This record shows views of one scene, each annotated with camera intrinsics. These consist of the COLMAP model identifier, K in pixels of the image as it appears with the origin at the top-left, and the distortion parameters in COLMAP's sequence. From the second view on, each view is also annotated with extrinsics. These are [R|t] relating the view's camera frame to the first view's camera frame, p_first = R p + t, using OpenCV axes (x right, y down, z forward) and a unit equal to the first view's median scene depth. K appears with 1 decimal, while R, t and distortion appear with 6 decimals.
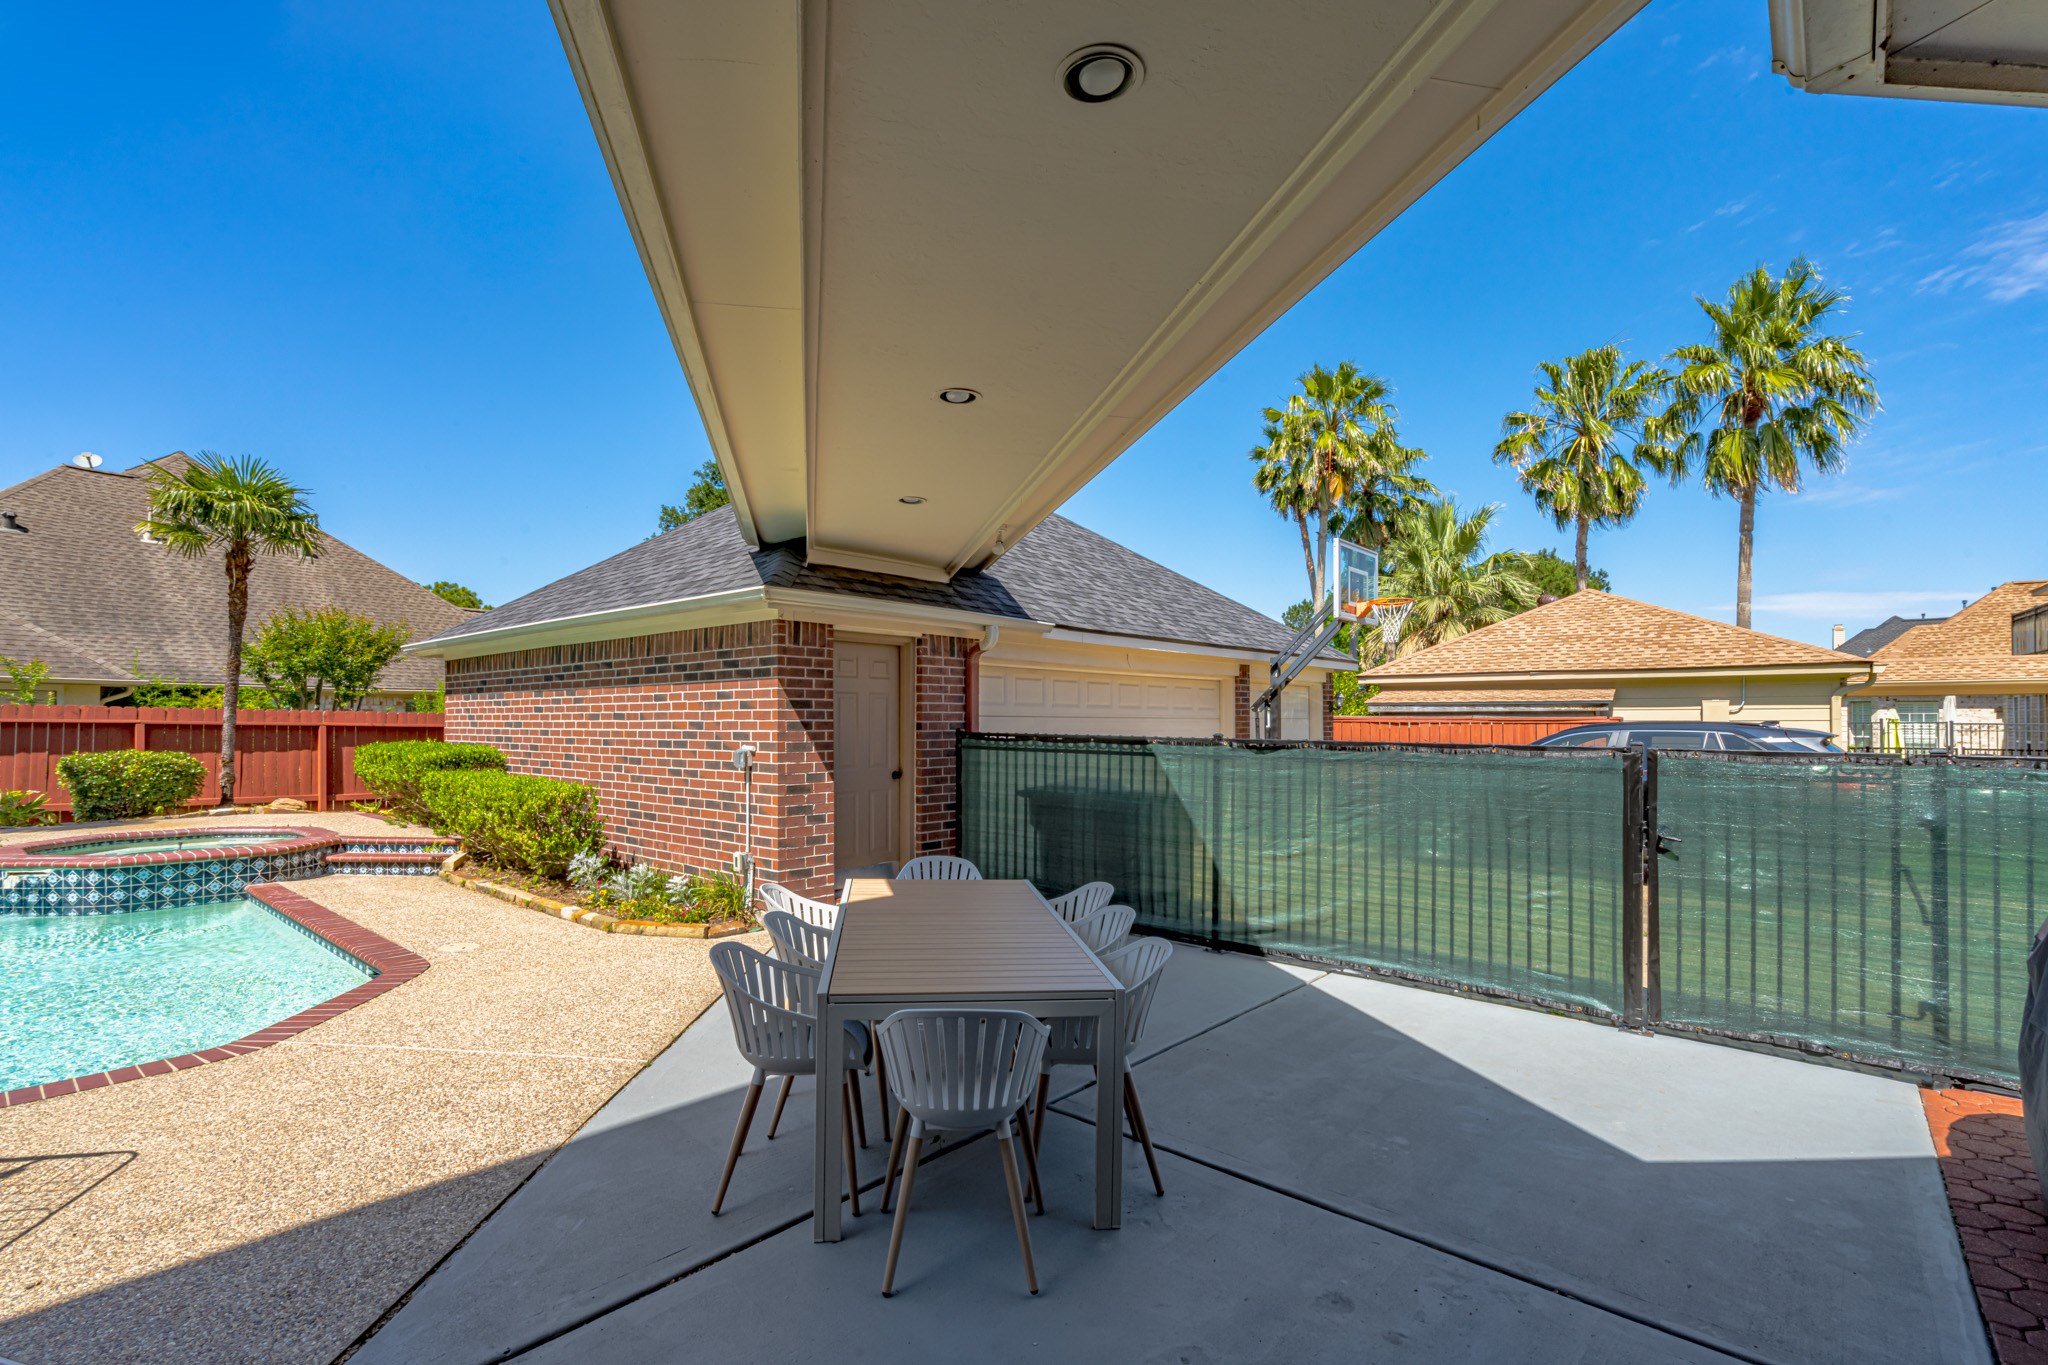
lens RADIAL K [[925.3, 0, 1007.4], [0, 925.3, 698.8], [0, 0, 1]] dist [-0.001828, -0.000168]
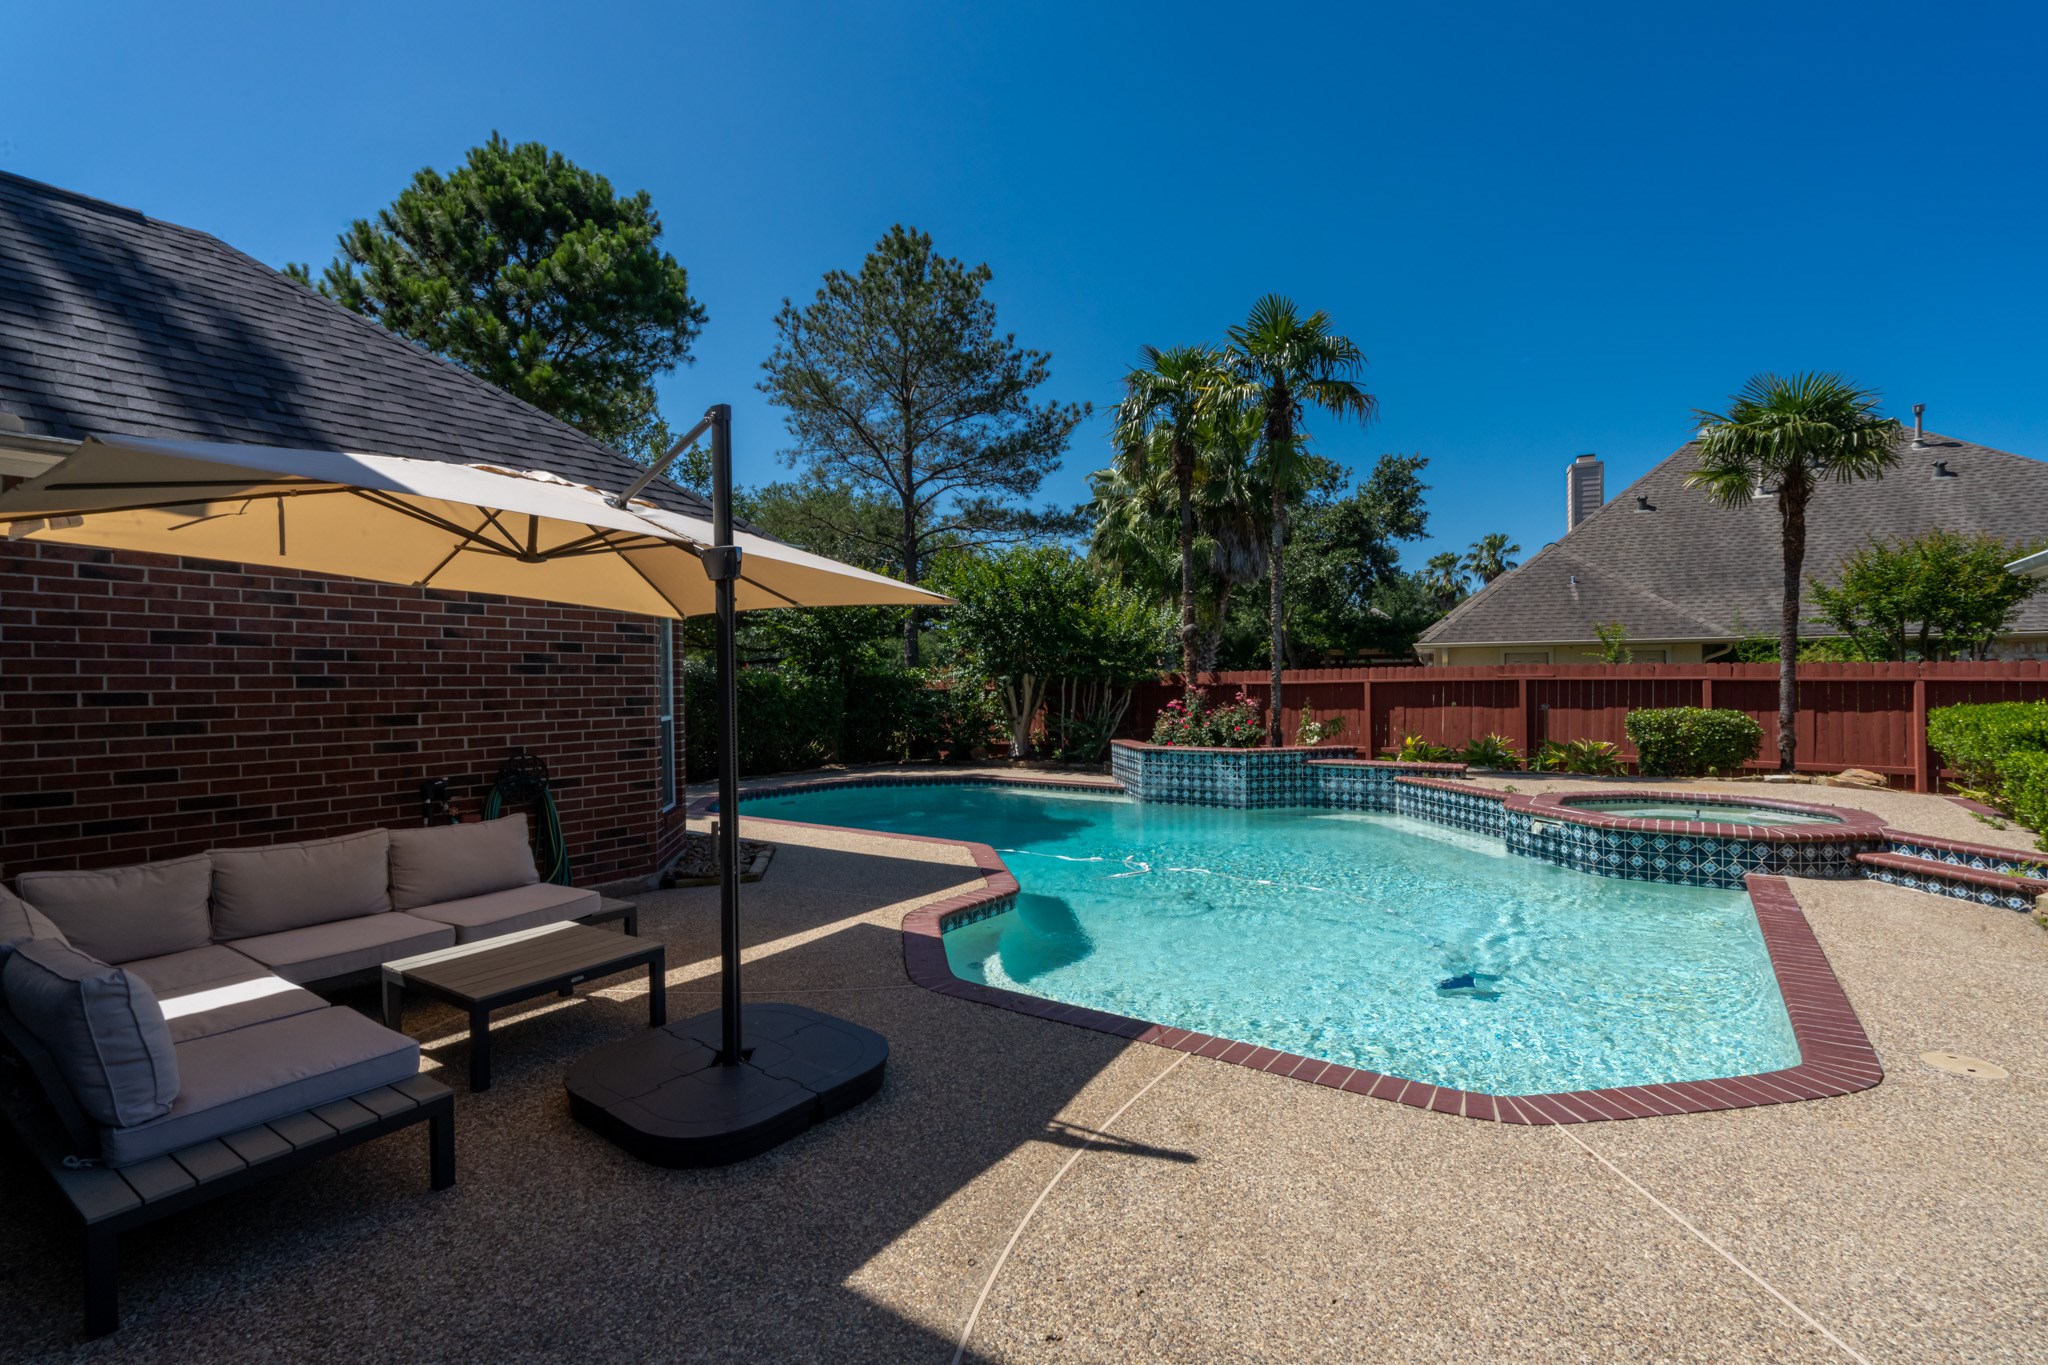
lens RADIAL K [[925.3, 0, 1011.2], [0, 925.3, 686.8], [0, 0, 1]] dist [-0.001828, -0.000168]
pose [[0.101137, -0.000470, -0.994872, -0.043232], [0.035581, 0.999362, 0.003145, 0.005161], [0.994236, -0.035717, 0.101089, 0.193009]]
